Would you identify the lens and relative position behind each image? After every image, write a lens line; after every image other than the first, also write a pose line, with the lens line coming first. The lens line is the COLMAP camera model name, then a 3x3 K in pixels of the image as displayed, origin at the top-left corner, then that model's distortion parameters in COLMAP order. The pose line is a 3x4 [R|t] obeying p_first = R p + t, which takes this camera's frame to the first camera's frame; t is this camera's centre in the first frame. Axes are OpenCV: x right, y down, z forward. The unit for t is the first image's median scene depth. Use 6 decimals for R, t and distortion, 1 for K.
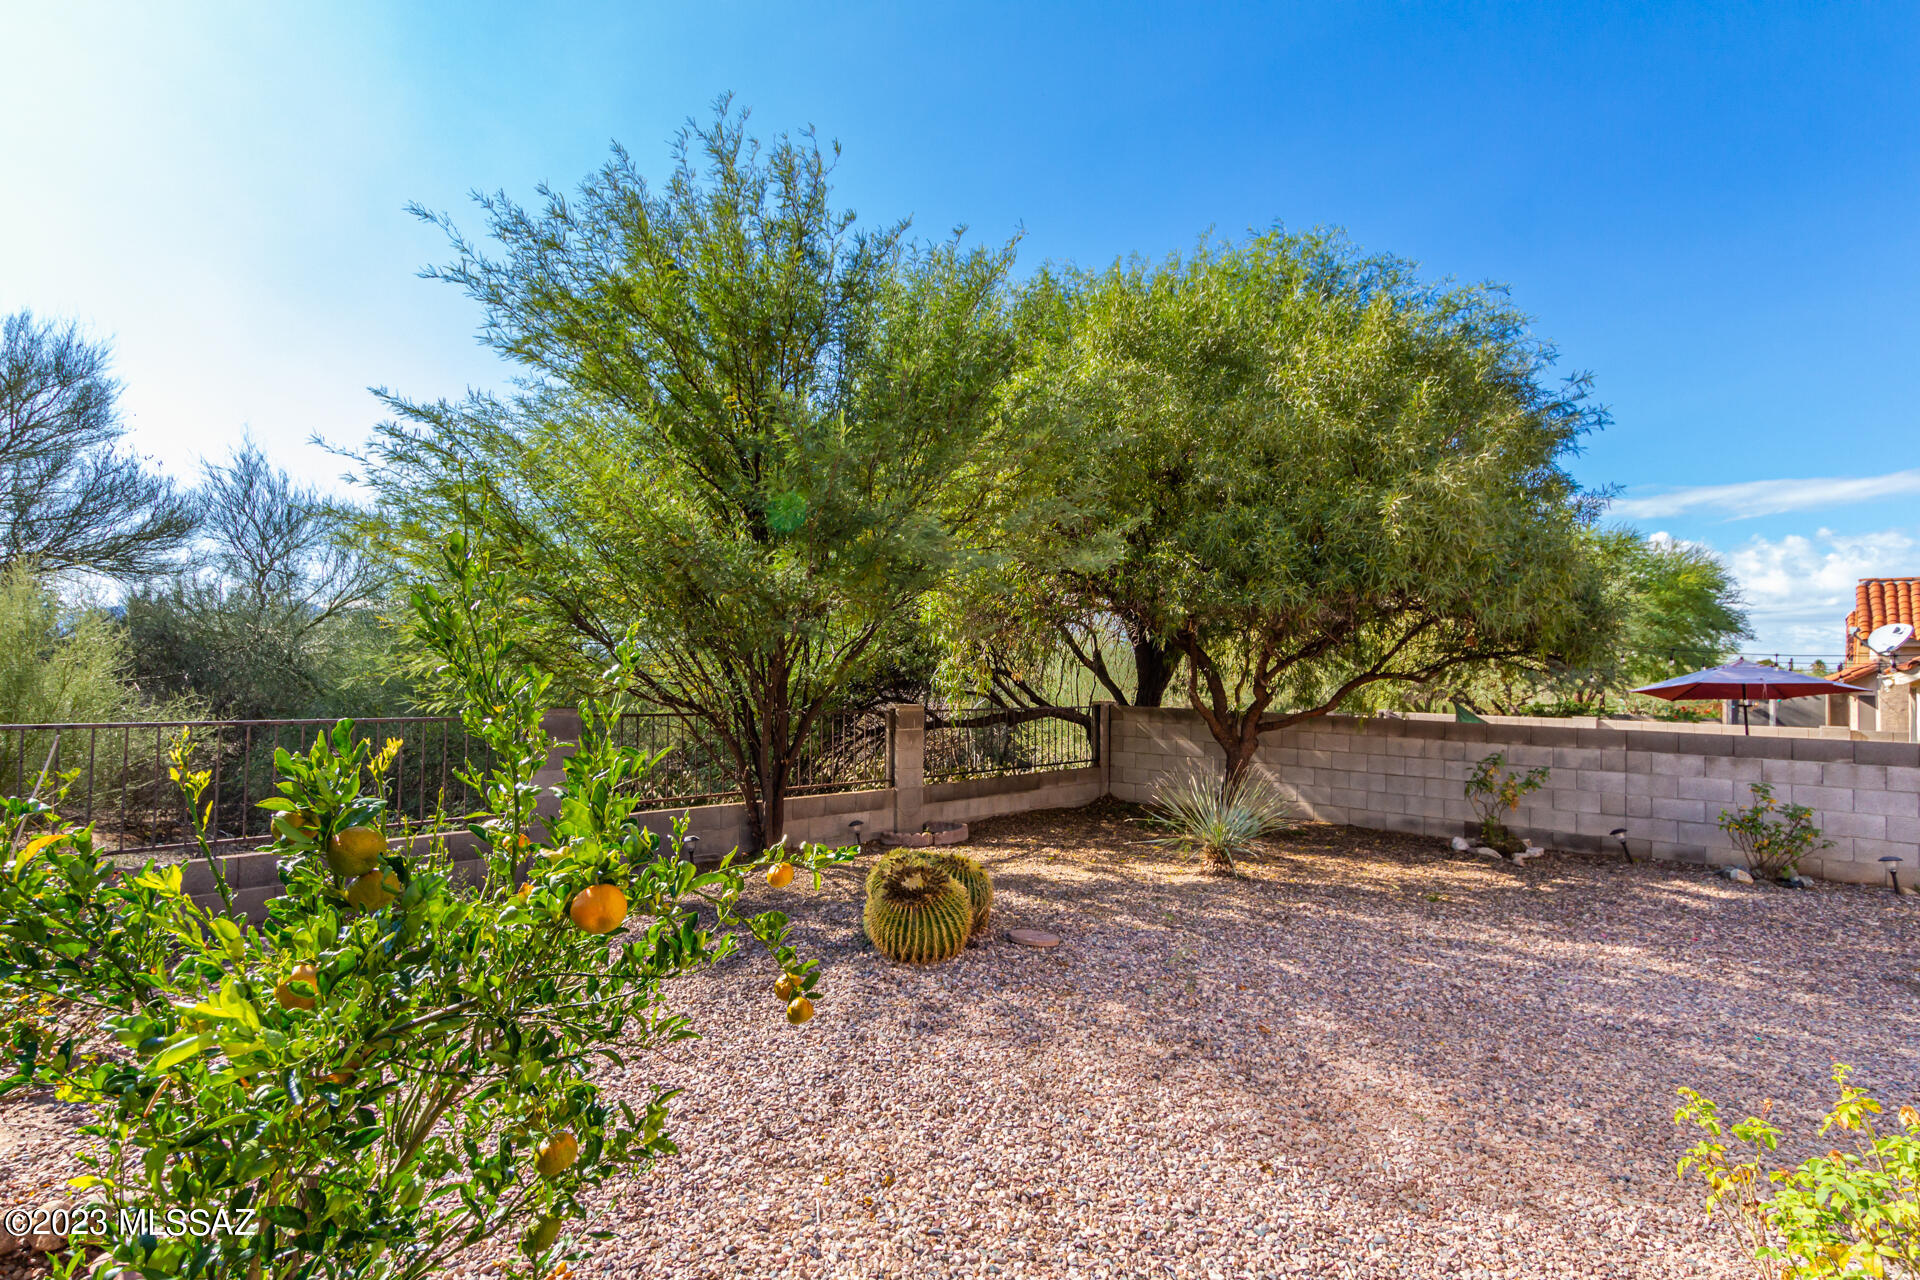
lens RADIAL K [[960.2, 0, 971.4], [0, 960.2, 646.7], [0, 0, 1]] dist [0.010726, 0.000078]
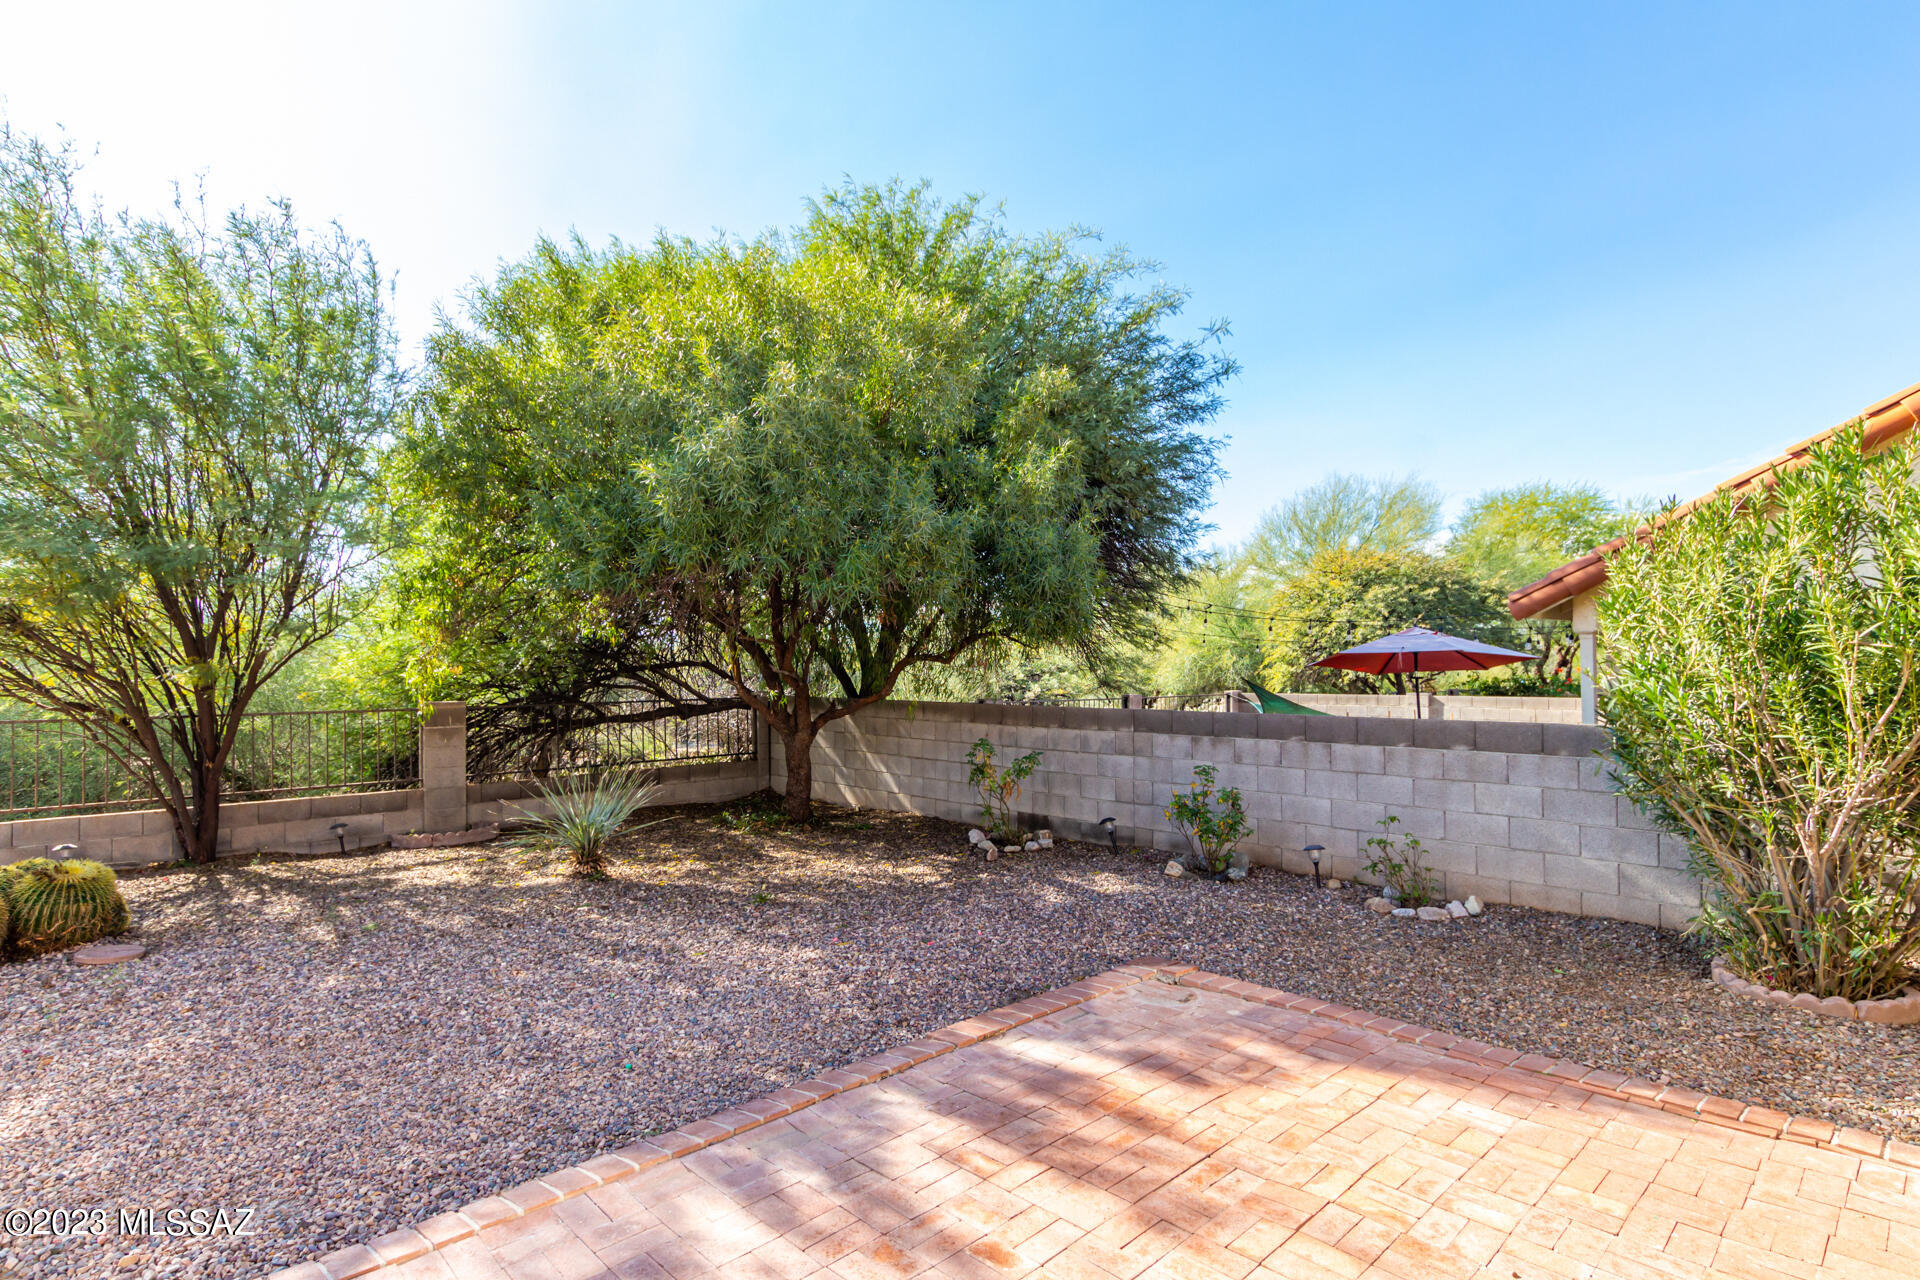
lens RADIAL K [[960.2, 0, 971.4], [0, 960.2, 646.7], [0, 0, 1]] dist [0.010726, 0.000078]
pose [[0.995331, -0.032619, -0.090845, 0.668879], [0.033895, 0.999347, 0.012547, 0.012032], [0.090376, -0.015568, 0.995786, 0.089056]]
